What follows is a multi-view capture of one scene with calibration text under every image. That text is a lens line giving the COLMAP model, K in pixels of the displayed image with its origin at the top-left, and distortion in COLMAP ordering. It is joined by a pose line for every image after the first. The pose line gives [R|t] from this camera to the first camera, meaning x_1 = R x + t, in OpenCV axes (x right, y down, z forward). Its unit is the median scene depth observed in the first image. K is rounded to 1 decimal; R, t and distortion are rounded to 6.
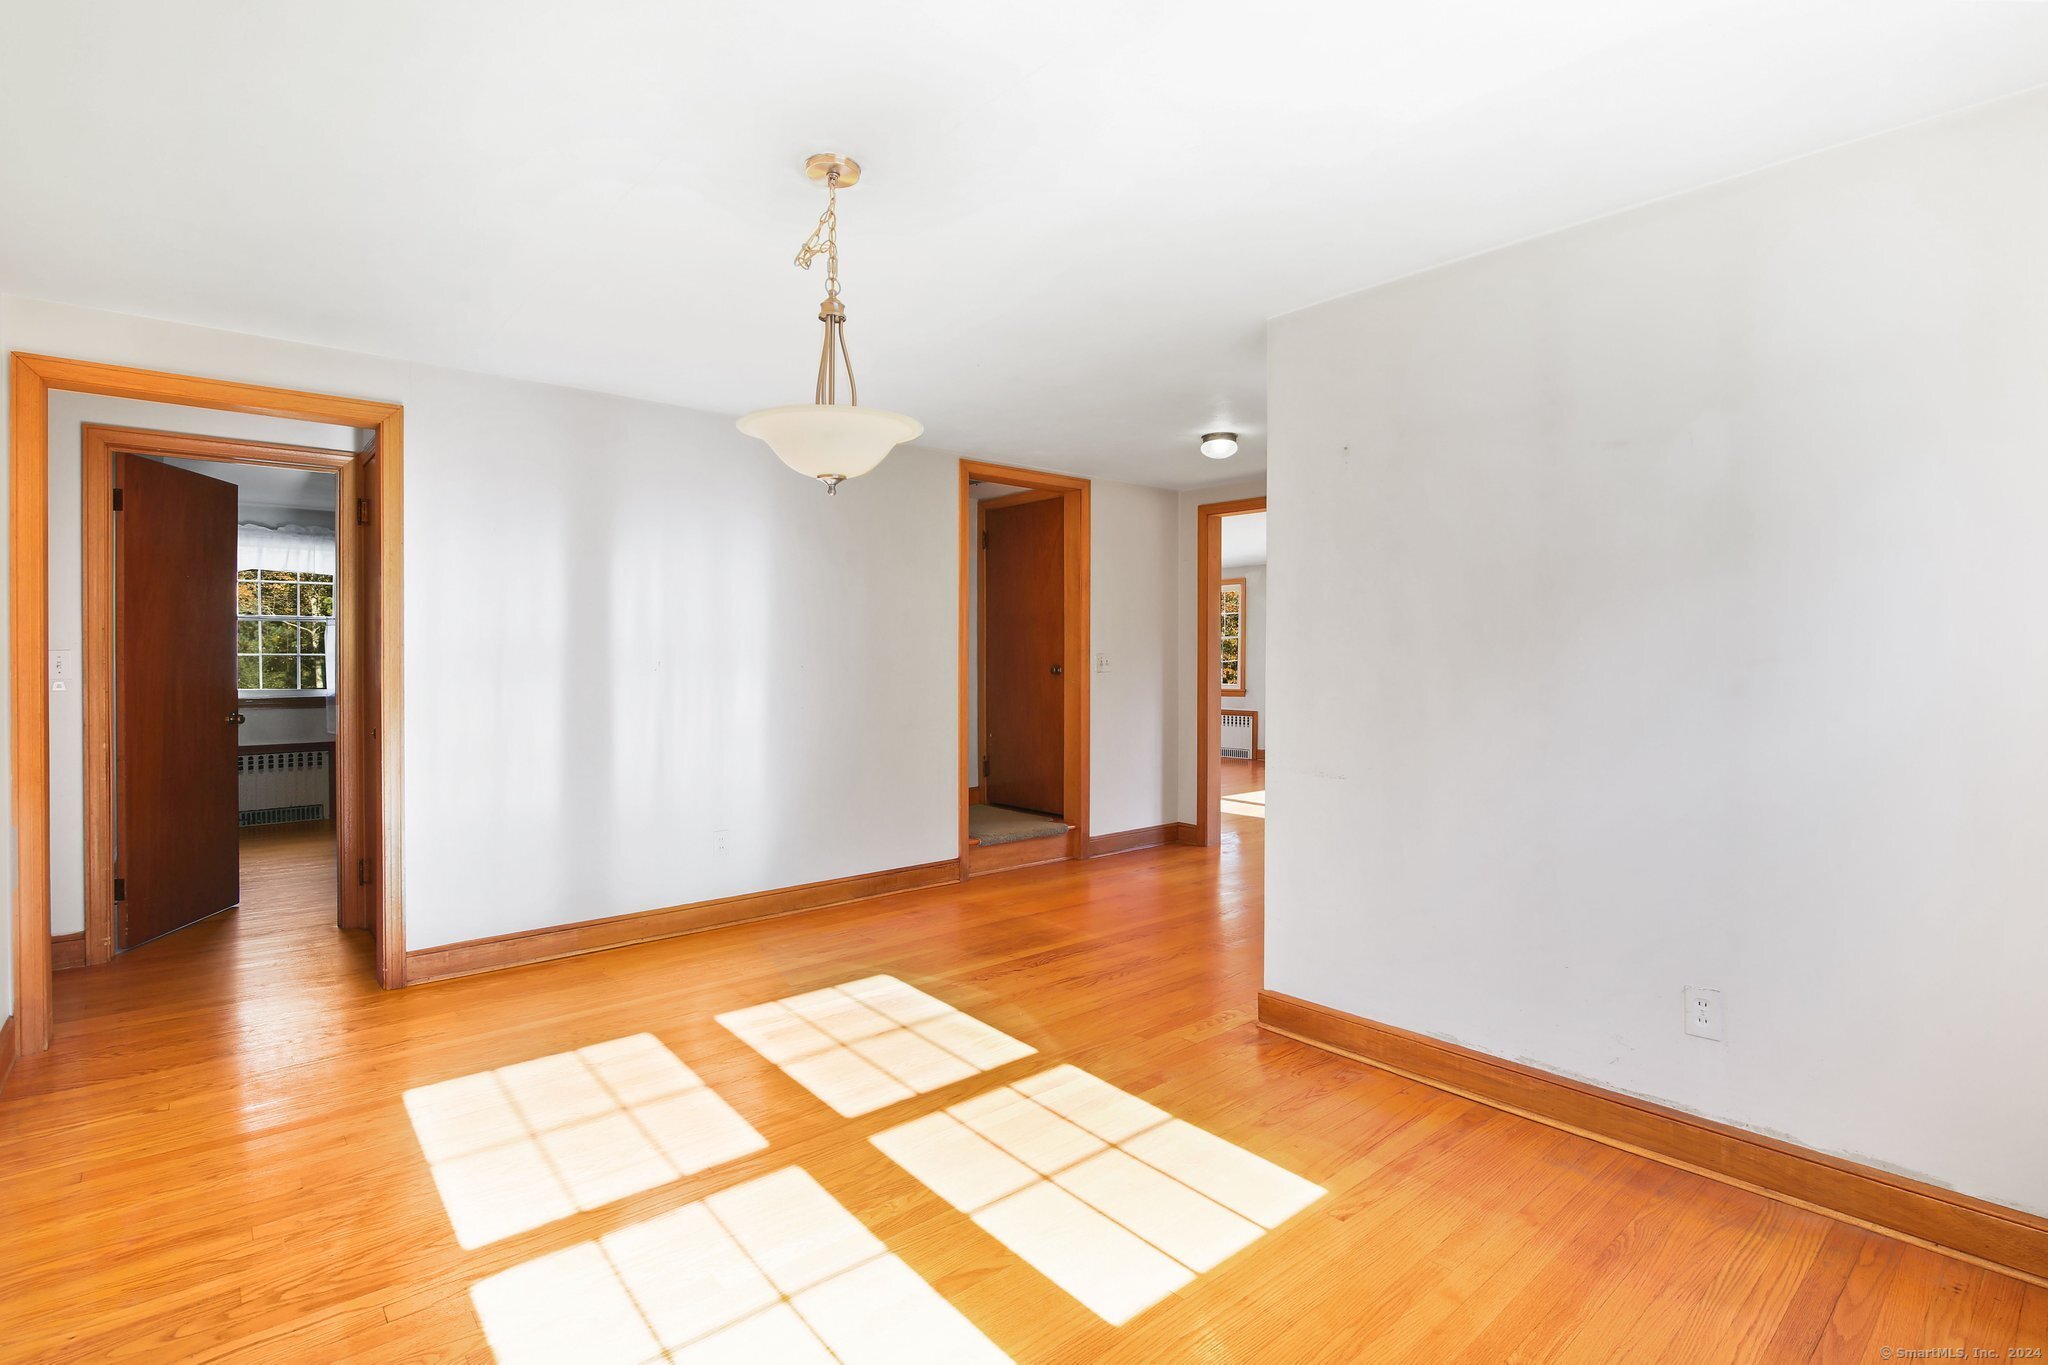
lens RADIAL K [[971.4, 0, 1005.1], [0, 971.4, 667.1], [0, 0, 1]] dist [0.000185, -0.000132]
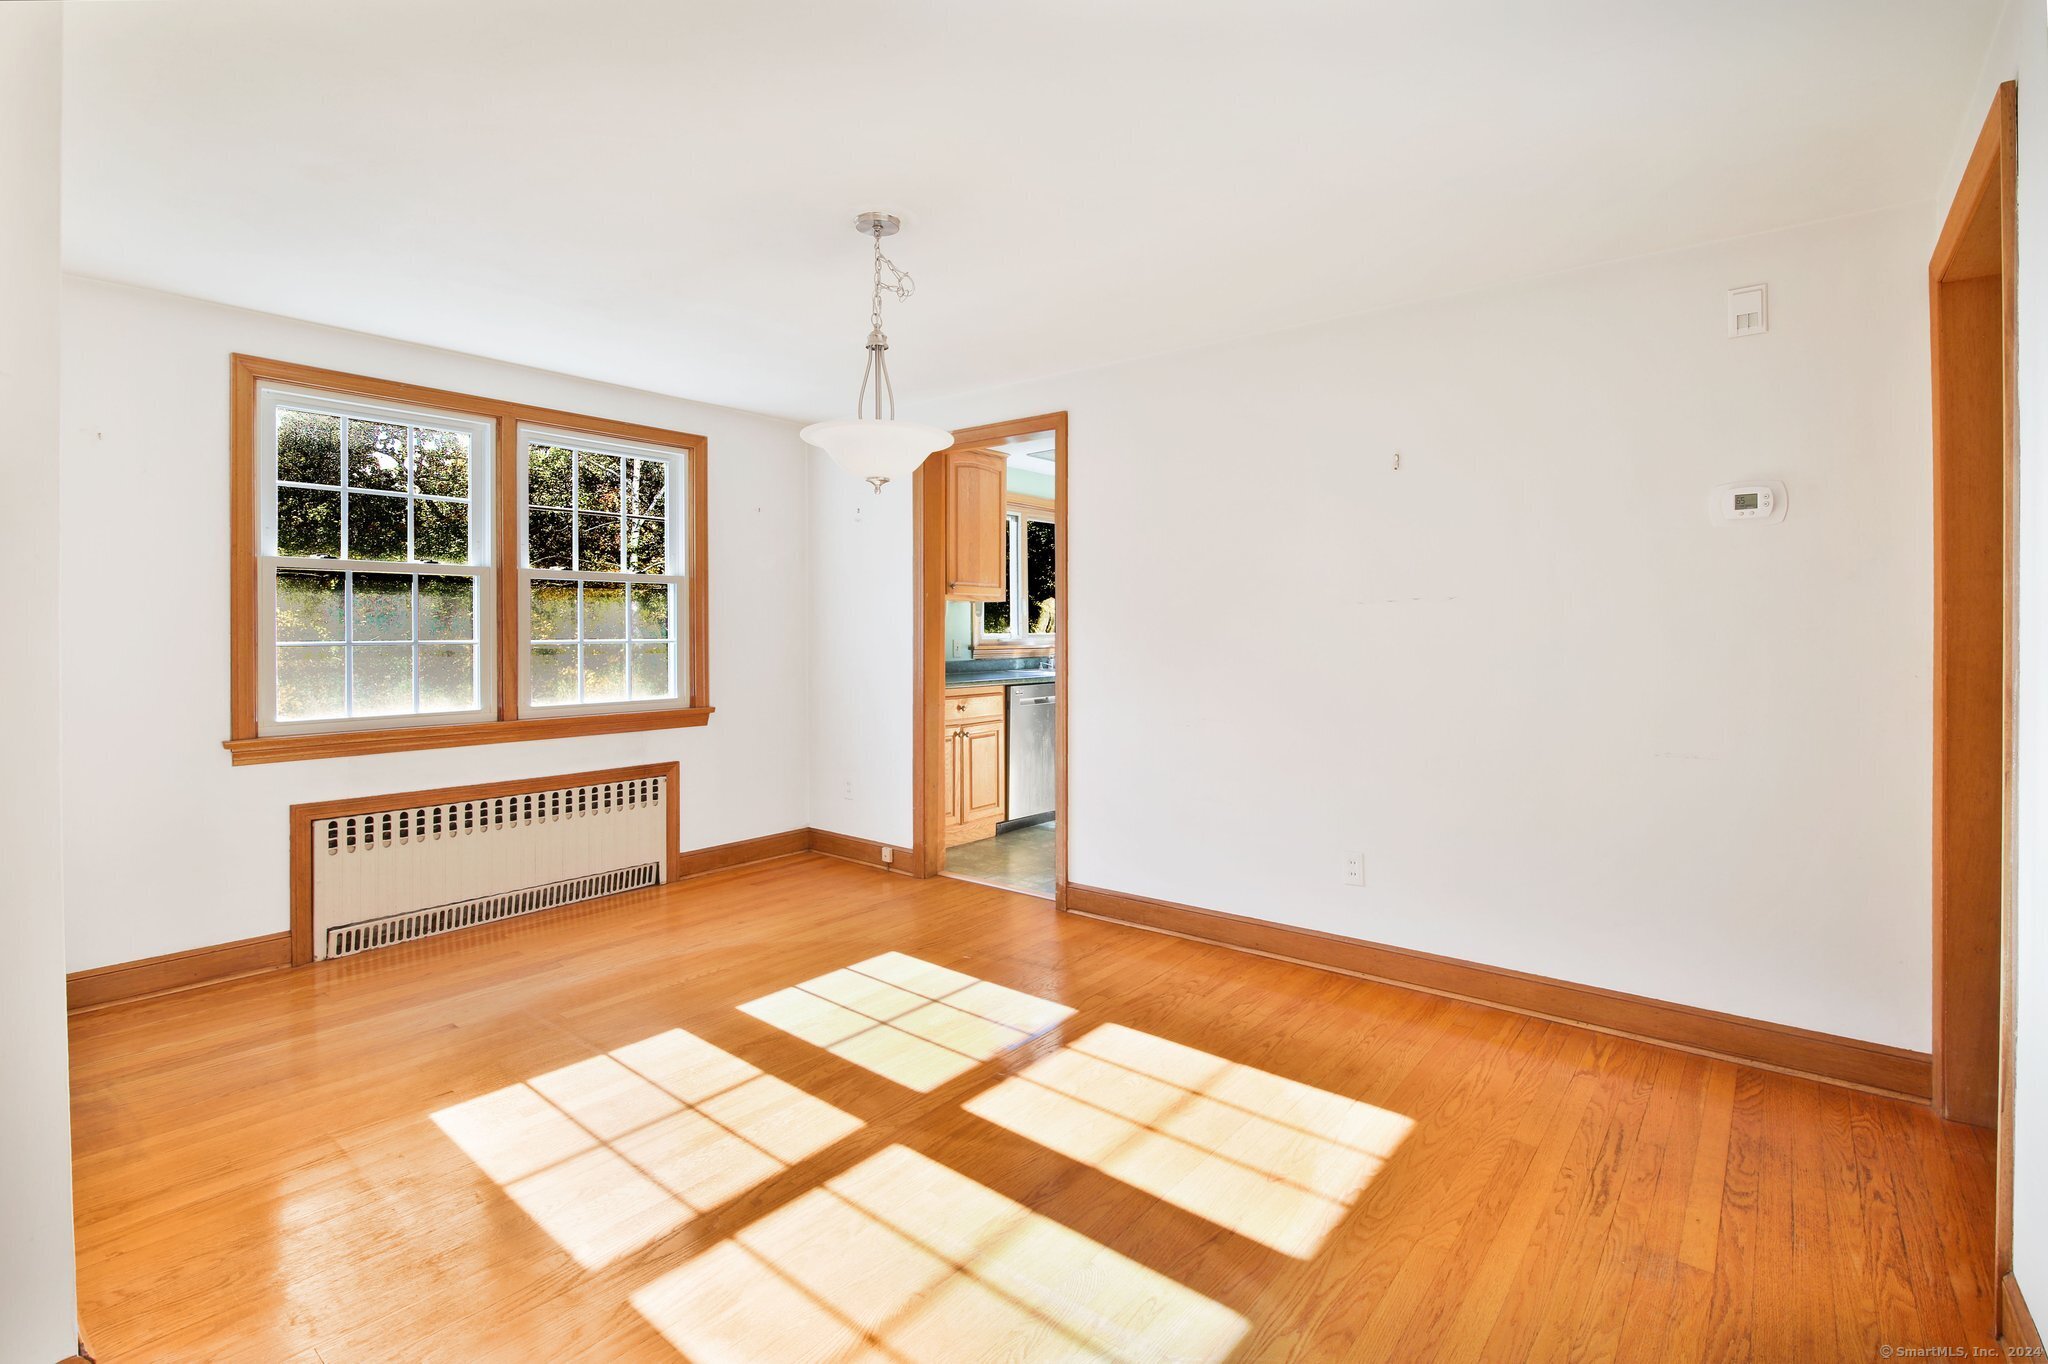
lens RADIAL K [[971.4, 0, 1005.1], [0, 971.4, 666.6], [0, 0, 1]] dist [0.000185, -0.000132]
pose [[-0.985054, 0.014813, -0.171605, -0.100064], [0.006377, 0.998749, 0.049604, -0.017298], [0.172125, 0.047769, -0.983916, 1.659938]]
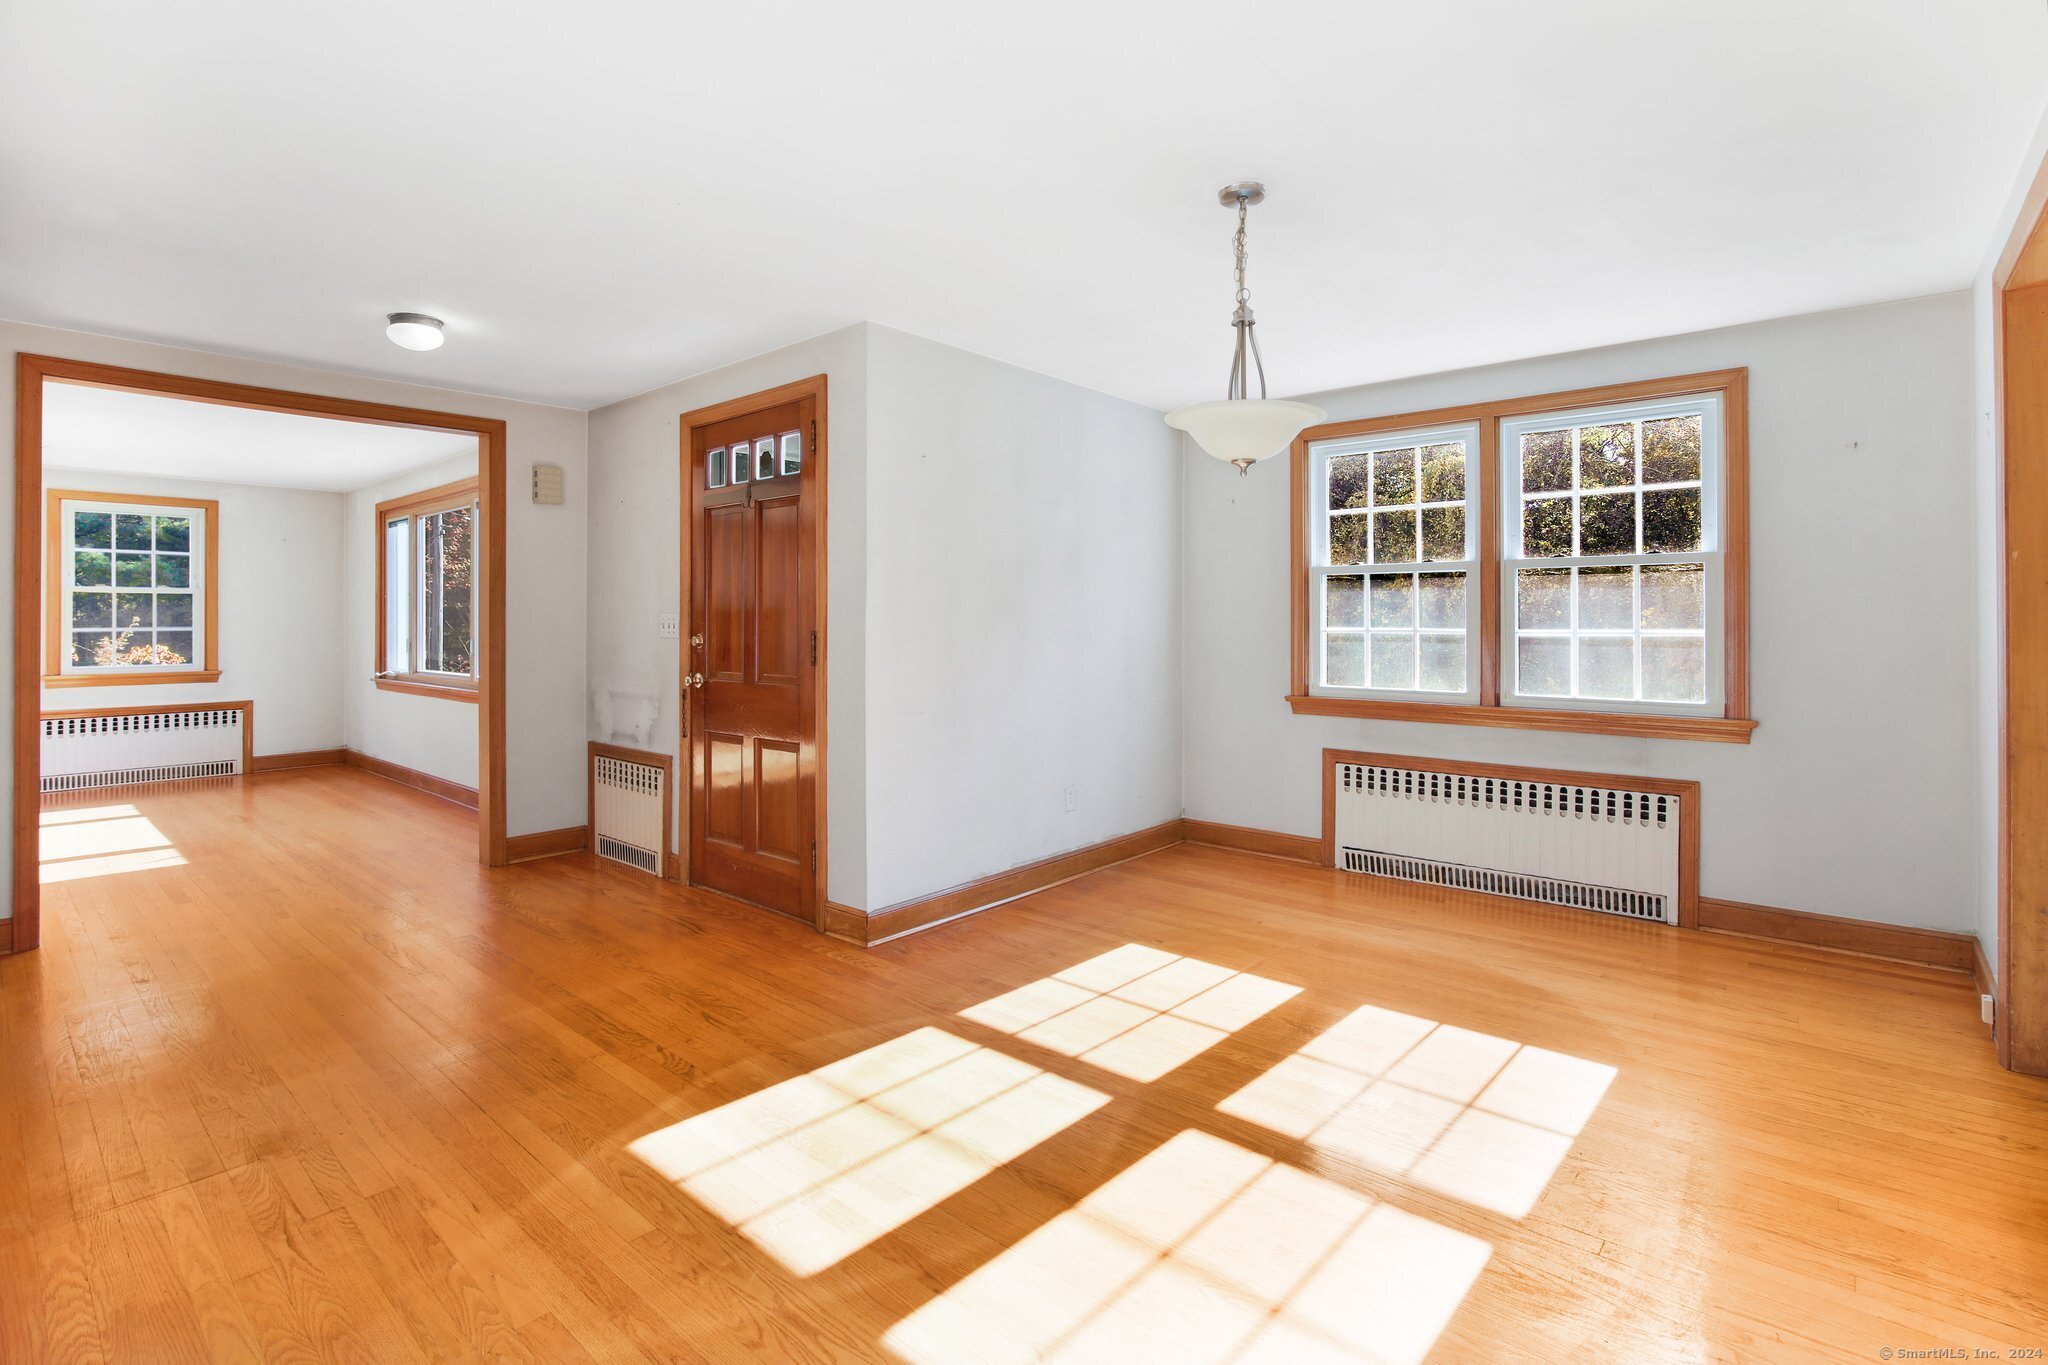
lens RADIAL K [[949.9, 0, 1034.3], [0, 949.9, 653.0], [0, 0, 1]] dist [-0.005078, -0.000420]
pose [[-0.156174, -0.021199, 0.987502, -0.937010], [0.011496, 0.999663, 0.023278, 0.003471], [-0.987663, 0.014988, -0.155877, 1.072448]]
